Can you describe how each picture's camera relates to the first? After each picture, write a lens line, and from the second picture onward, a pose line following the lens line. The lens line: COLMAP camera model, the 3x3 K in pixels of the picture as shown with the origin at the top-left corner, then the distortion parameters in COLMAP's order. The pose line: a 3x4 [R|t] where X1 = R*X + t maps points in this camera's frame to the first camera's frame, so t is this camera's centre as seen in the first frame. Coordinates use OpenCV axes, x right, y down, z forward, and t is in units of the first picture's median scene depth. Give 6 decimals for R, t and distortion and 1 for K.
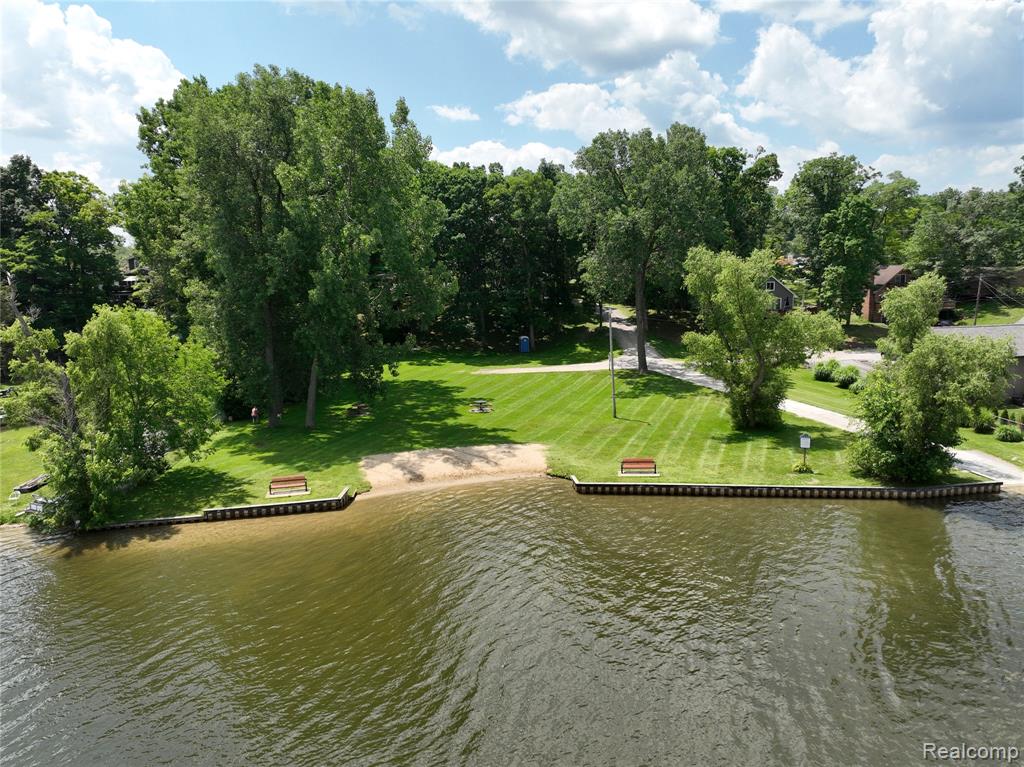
lens RADIAL K [[719.4, 0, 513.5], [0, 719.4, 384.4], [0, 0, 1]] dist [0.022018, 0.000822]
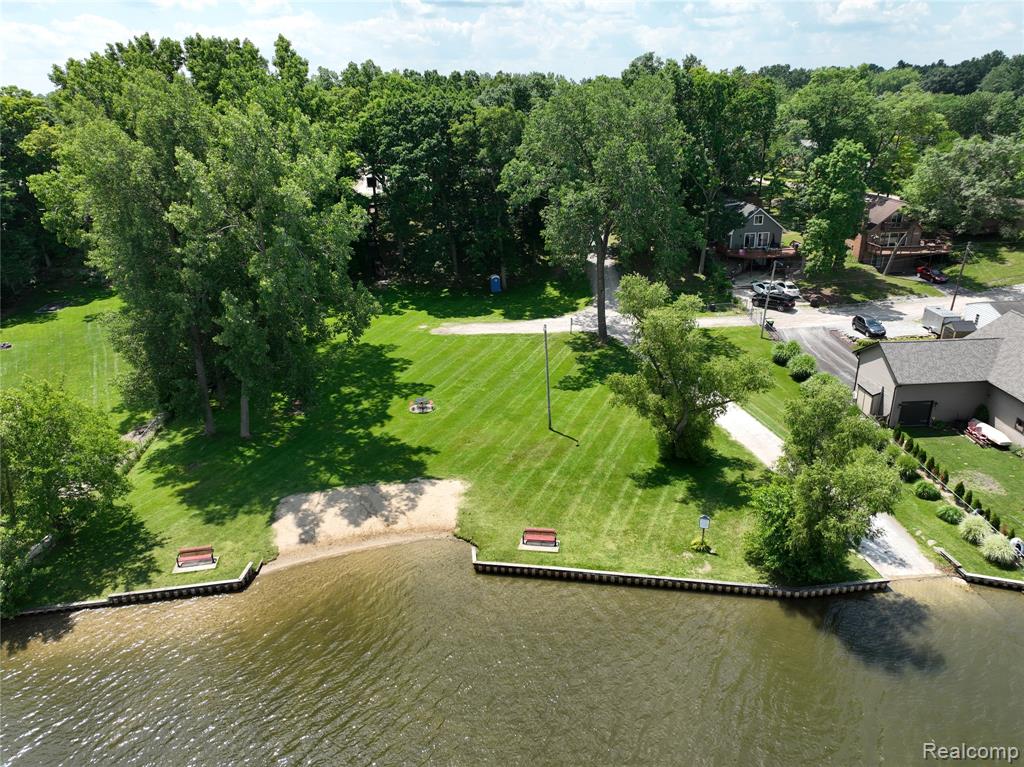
lens RADIAL K [[716.6, 0, 511.5], [0, 716.6, 383.4], [0, 0, 1]] dist [0.026242, 0.001202]
pose [[0.999403, 0.017873, -0.029562, 0.113796], [-0.010911, 0.975261, 0.220788, -0.229607], [0.032777, -0.220333, 0.974874, 0.042147]]
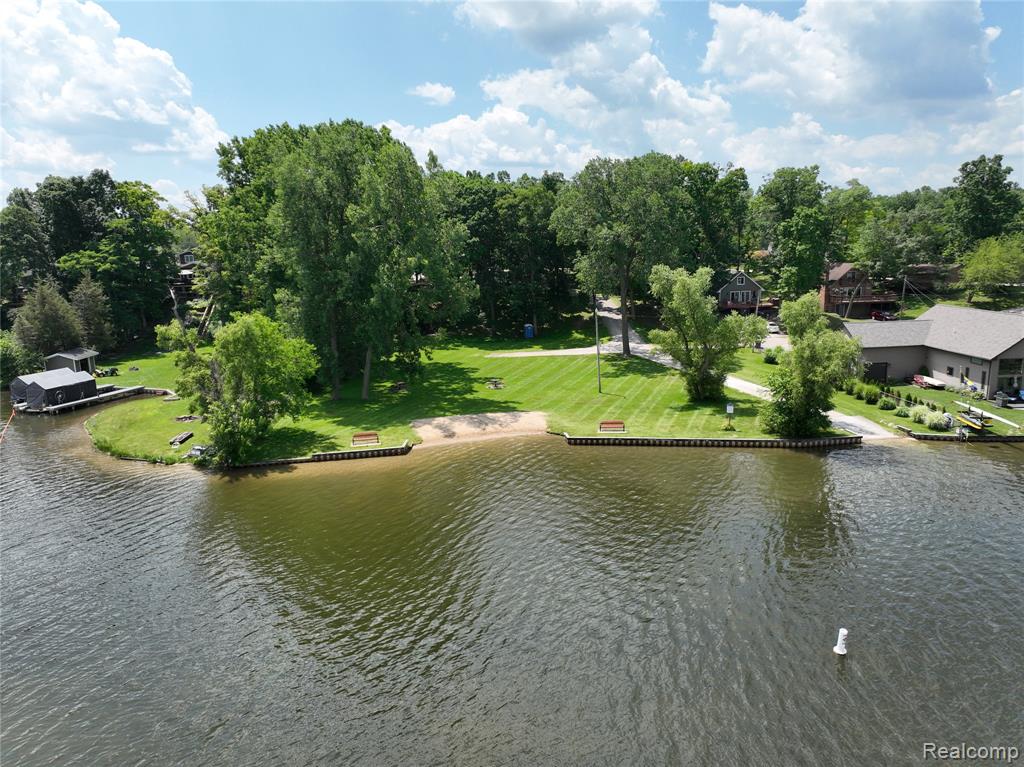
lens RADIAL K [[719.4, 0, 513.5], [0, 719.4, 384.4], [0, 0, 1]] dist [0.022018, 0.000822]
pose [[0.999998, 0.000892, -0.001705, -0.011634], [-0.000841, 0.999550, 0.029978, -0.006948], [0.001731, -0.029976, 0.999549, -0.284713]]
